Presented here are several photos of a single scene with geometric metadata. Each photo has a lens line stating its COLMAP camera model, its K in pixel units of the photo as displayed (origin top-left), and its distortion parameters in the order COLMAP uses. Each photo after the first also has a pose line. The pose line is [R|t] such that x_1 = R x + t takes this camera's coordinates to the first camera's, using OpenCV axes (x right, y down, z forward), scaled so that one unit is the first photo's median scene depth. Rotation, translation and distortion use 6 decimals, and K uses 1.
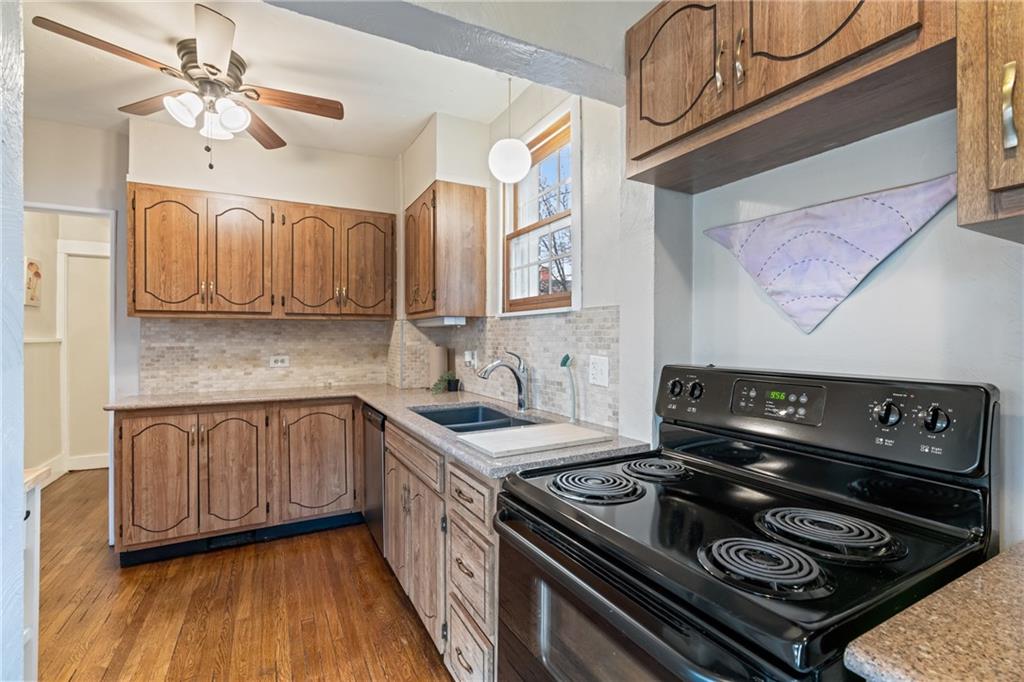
lens RADIAL K [[461.0, 0, 513.4], [0, 461.0, 331.9], [0, 0, 1]] dist [-0.004501, 0.000711]
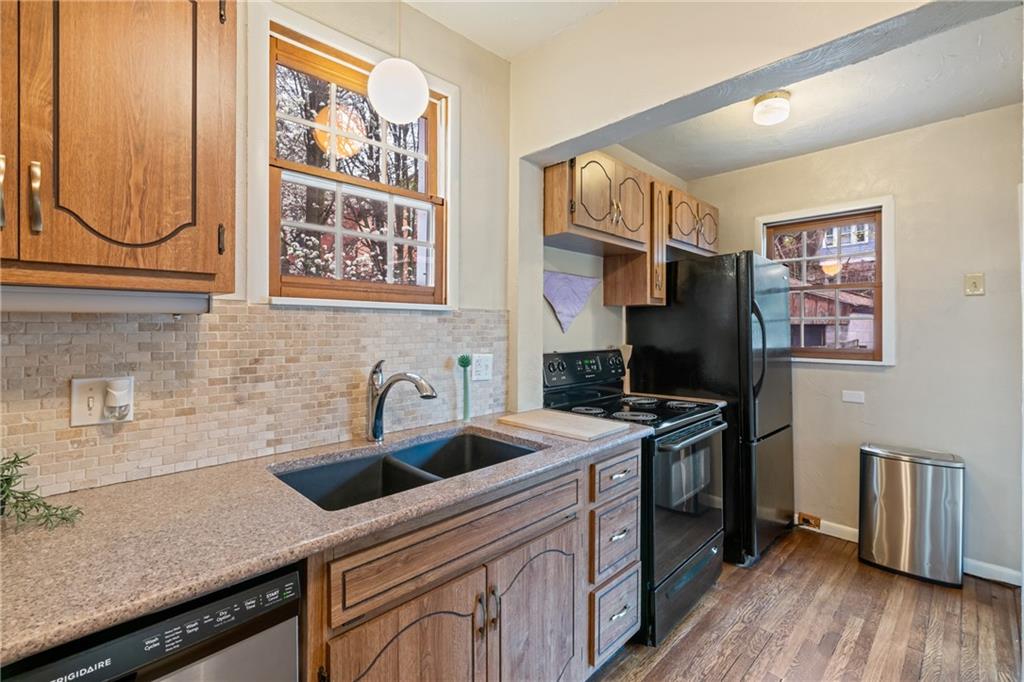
lens RADIAL K [[454.8, 0, 513.1], [0, 454.8, 327.7], [0, 0, 1]] dist [-0.001988, 0.000222]
pose [[-0.288486, 0.003567, 0.957477, -0.724392], [-0.007646, 0.999953, -0.006028, -0.003347], [-0.957453, -0.009060, -0.288445, 1.015683]]
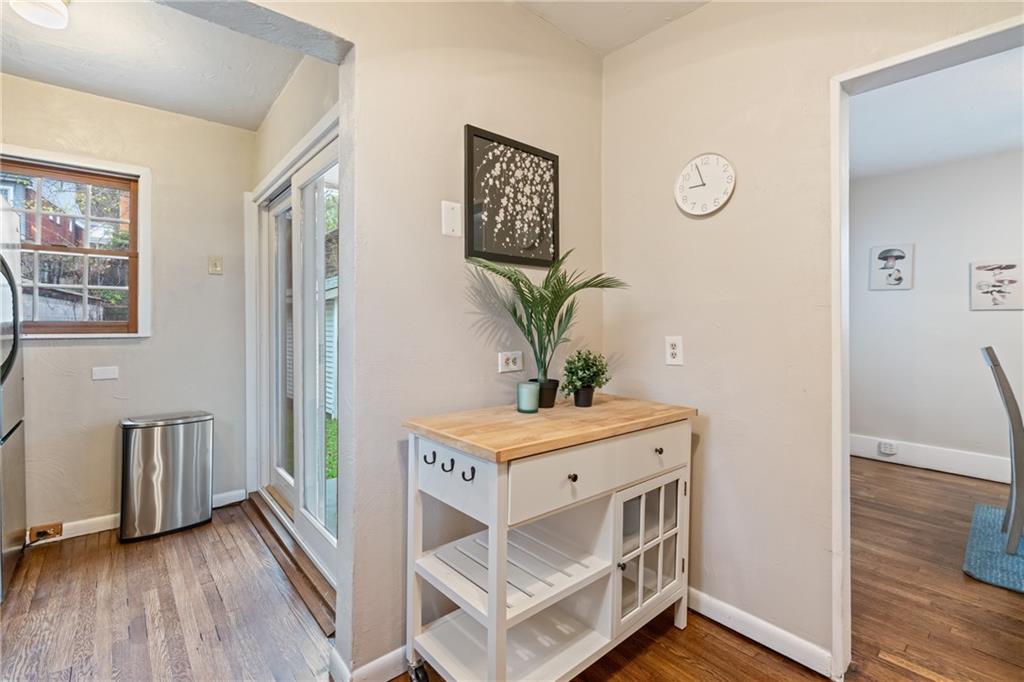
lens RADIAL K [[465.3, 0, 494.2], [0, 465.3, 321.4], [0, 0, 1]] dist [-0.001125, 0.000150]
pose [[-0.979454, -0.006173, -0.201573, -0.523430], [-0.003738, 0.999915, -0.012455, 0.051763], [0.201633, -0.011446, -0.979394, 1.110989]]
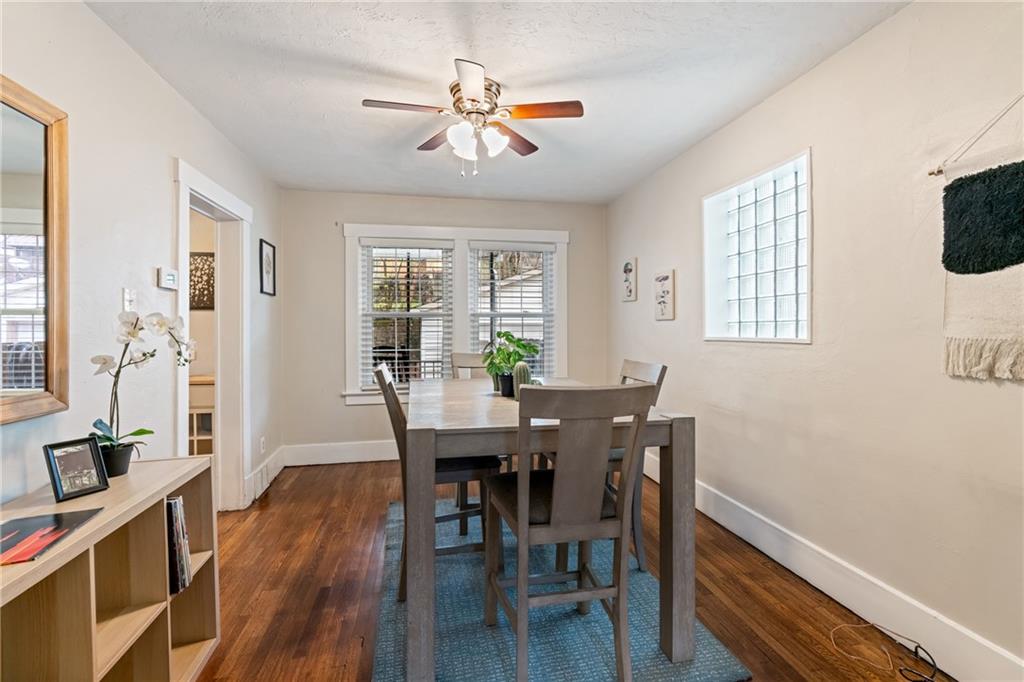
lens RADIAL K [[461.0, 0, 513.4], [0, 461.0, 331.9], [0, 0, 1]] dist [-0.004501, 0.000711]
pose [[-0.957016, 0.008852, 0.289899, -2.422122], [0.006796, 0.999944, -0.008095, 0.044309], [-0.289954, -0.005777, -0.957023, 1.624600]]
